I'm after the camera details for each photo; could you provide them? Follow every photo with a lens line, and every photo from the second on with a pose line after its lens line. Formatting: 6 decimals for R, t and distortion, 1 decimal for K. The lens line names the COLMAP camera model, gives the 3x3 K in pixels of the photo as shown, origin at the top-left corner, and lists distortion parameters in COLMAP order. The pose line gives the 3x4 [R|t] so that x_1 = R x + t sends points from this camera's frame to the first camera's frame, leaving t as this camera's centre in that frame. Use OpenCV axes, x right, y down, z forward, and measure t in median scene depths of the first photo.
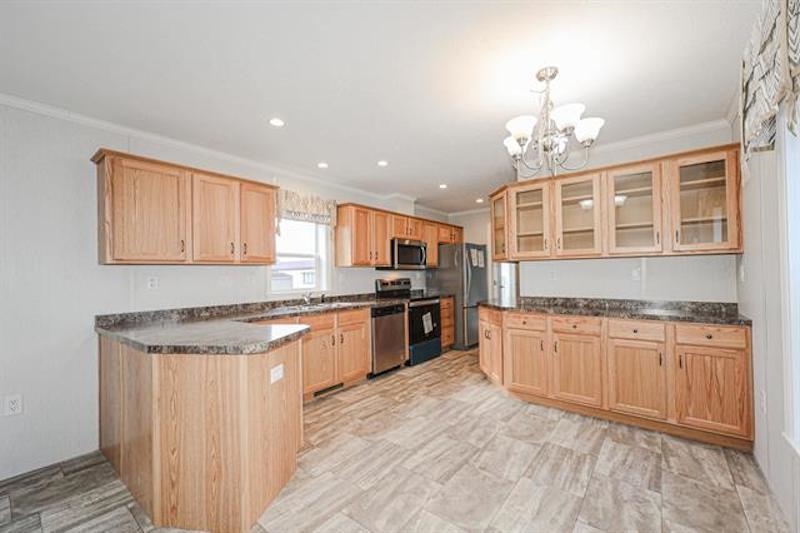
lens RADIAL K [[328.9, 0, 404.4], [0, 328.9, 268.6], [0, 0, 1]] dist [0.002992, 0.000063]
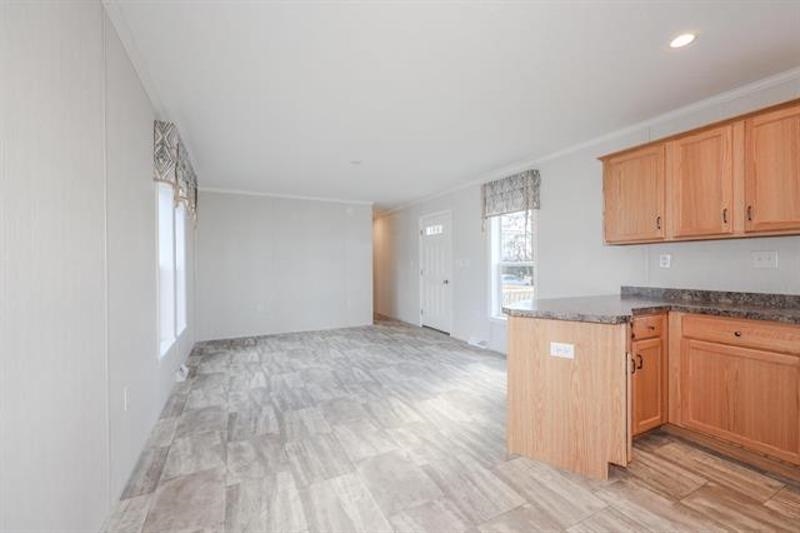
lens RADIAL K [[328.8, 0, 400.0], [0, 328.8, 266.5], [0, 0, 1]] dist [0.001154, 0.000066]
pose [[-0.418001, 0.022051, -0.908179, 0.479806], [0.027592, 0.999552, 0.011570, 0.024521], [0.908027, -0.020223, -0.418423, 0.651107]]
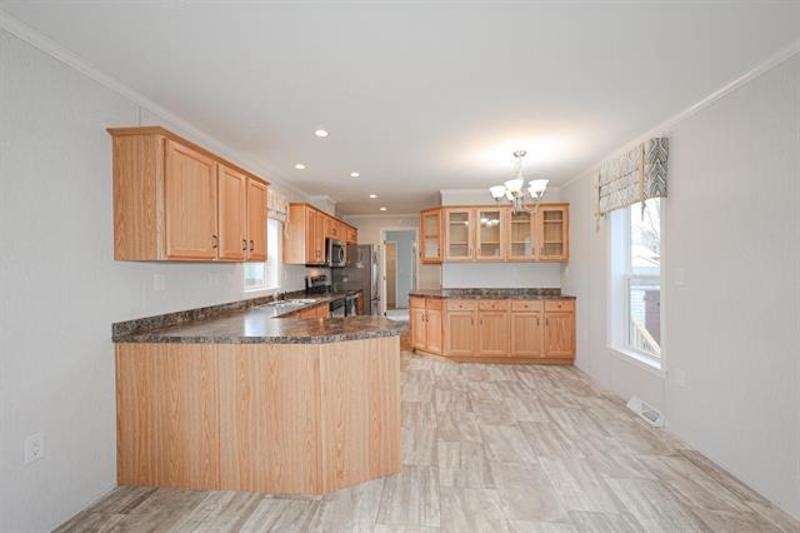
lens RADIAL K [[328.8, 0, 400.0], [0, 328.8, 266.5], [0, 0, 1]] dist [0.001154, 0.000066]
pose [[0.839638, 0.011167, 0.543032, -0.675857], [-0.015532, 0.999873, 0.003453, -0.010236], [-0.542925, -0.011334, 0.839705, -0.054564]]
